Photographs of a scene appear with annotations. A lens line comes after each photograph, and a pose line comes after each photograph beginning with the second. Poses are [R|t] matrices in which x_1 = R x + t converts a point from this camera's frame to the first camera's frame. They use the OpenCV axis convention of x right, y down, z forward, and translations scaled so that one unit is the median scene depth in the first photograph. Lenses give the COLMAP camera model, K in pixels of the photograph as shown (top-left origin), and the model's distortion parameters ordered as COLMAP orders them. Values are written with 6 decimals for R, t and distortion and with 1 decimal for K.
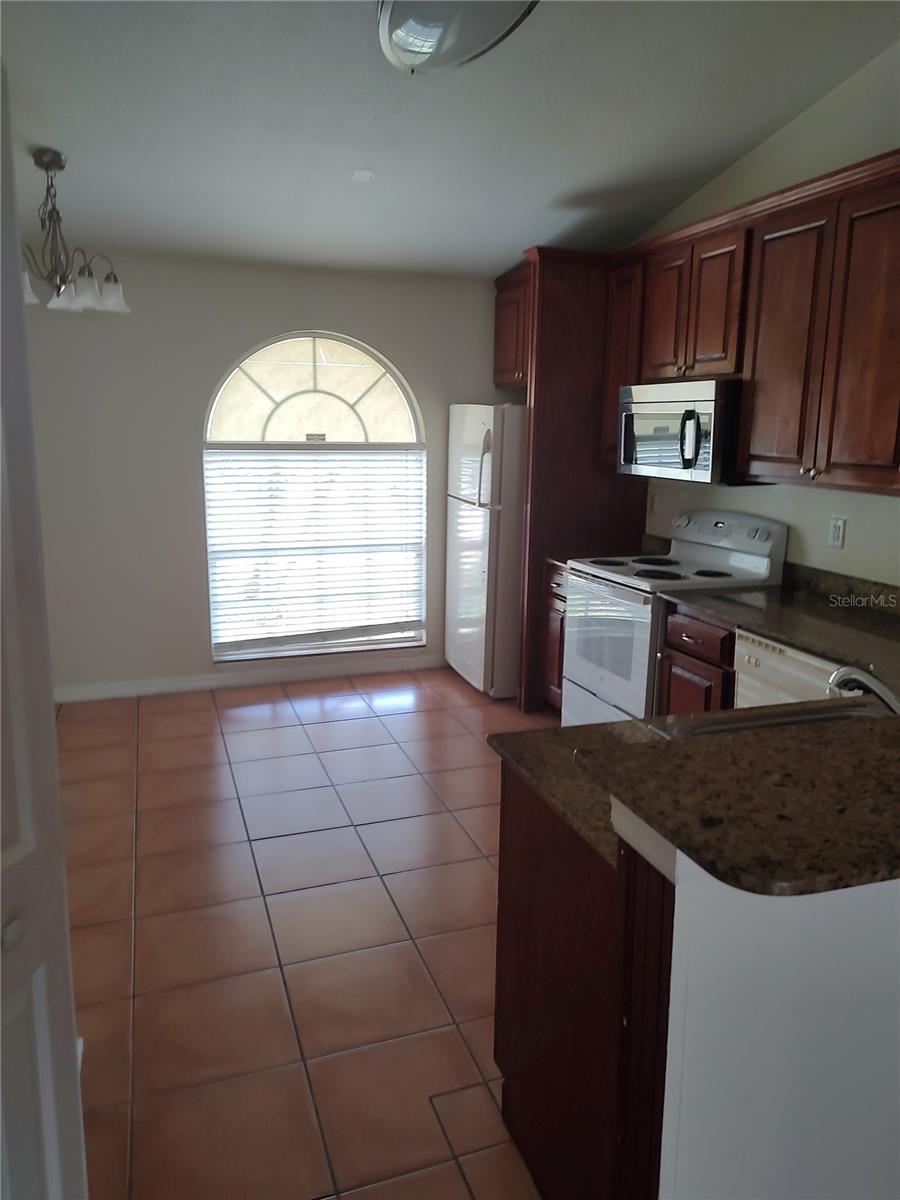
lens RADIAL K [[845.4, 0, 452.9], [0, 845.4, 596.3], [0, 0, 1]] dist [0.027748, -0.026156]
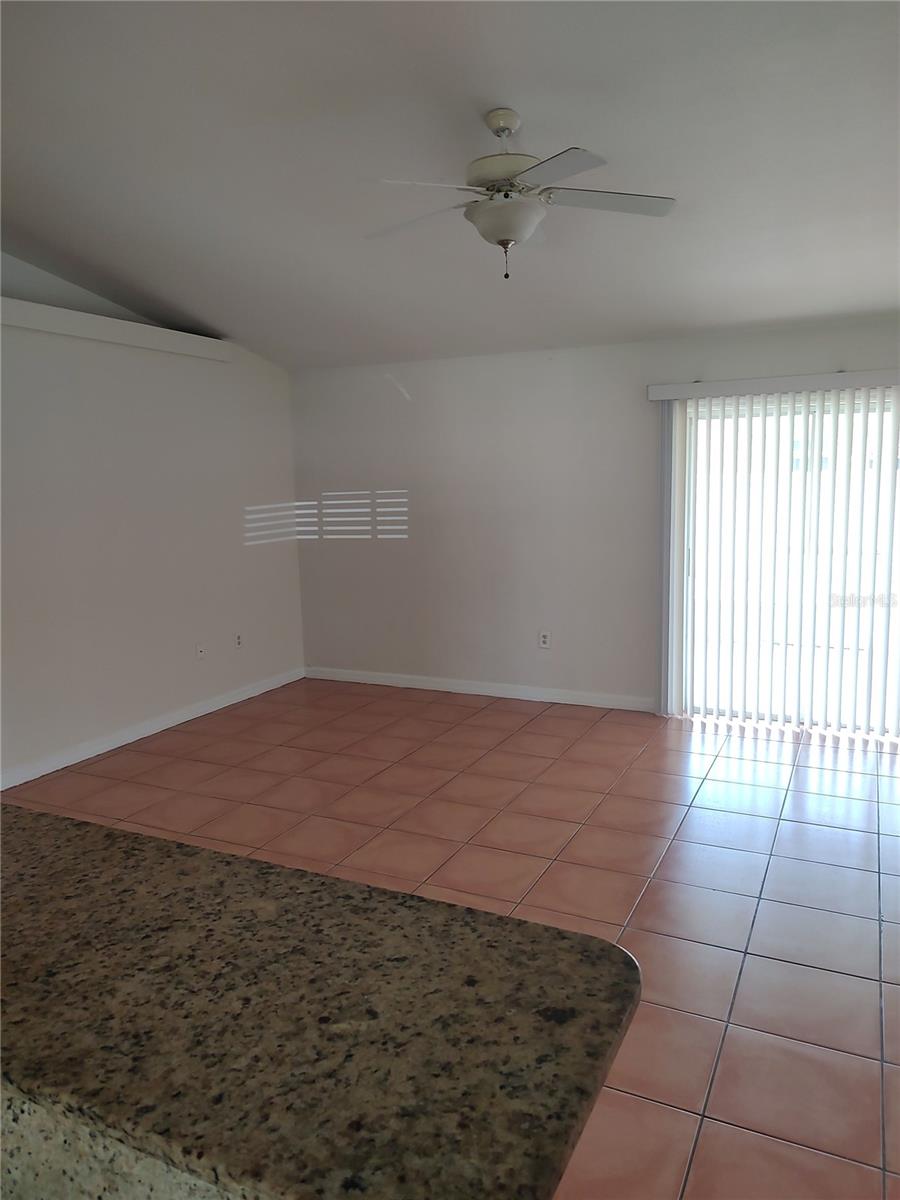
lens RADIAL K [[845.4, 0, 449.4], [0, 845.4, 594.6], [0, 0, 1]] dist [0.027748, -0.026156]
pose [[-0.699371, -0.097682, 0.708052, -0.120256], [0.156104, 0.945828, 0.284676, -0.298869], [-0.697504, 0.309624, -0.646237, 1.349768]]
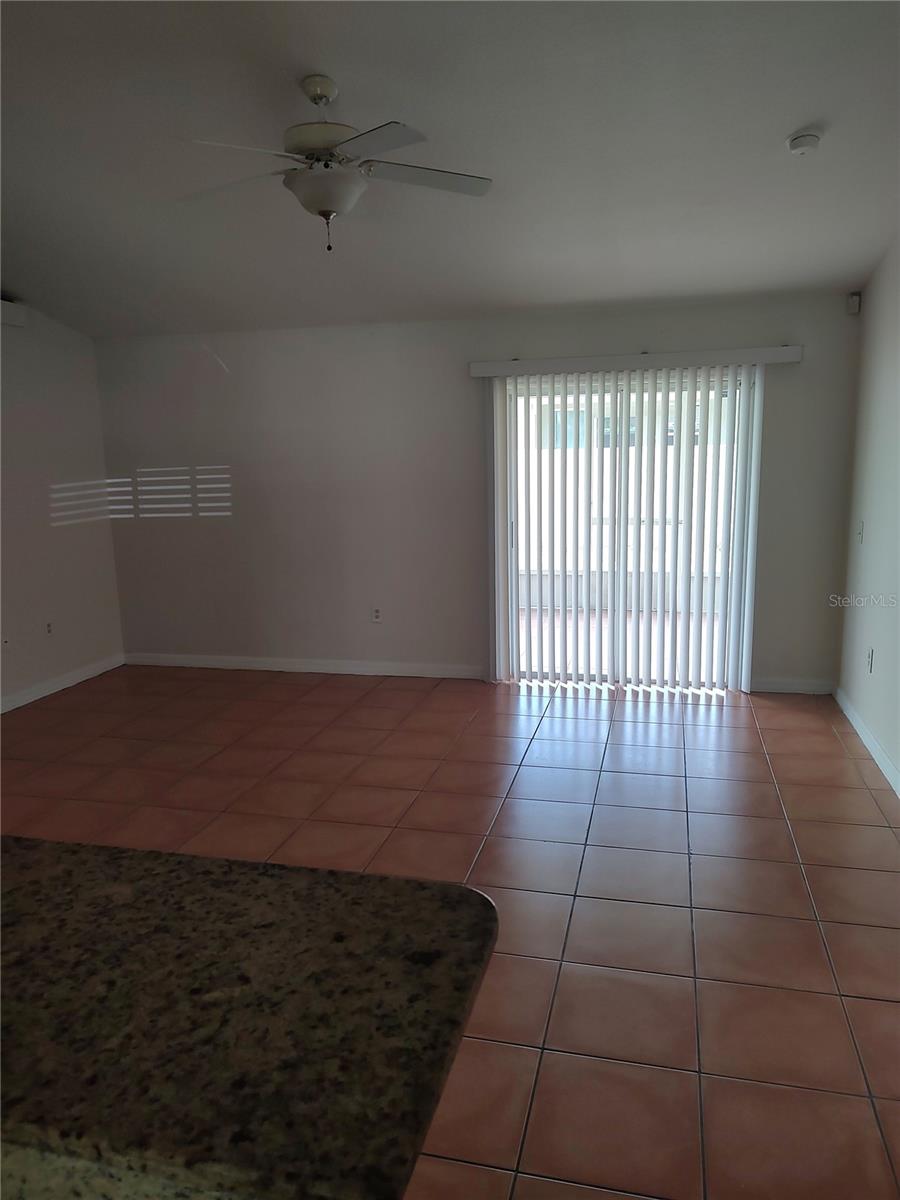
lens RADIAL K [[845.4, 0, 444.7], [0, 845.4, 595.2], [0, 0, 1]] dist [0.027748, -0.026156]
pose [[-0.828653, -0.090844, 0.552342, -0.116654], [0.124285, 0.932254, 0.339787, -0.303951], [-0.545791, 0.350213, -0.761224, 1.387109]]
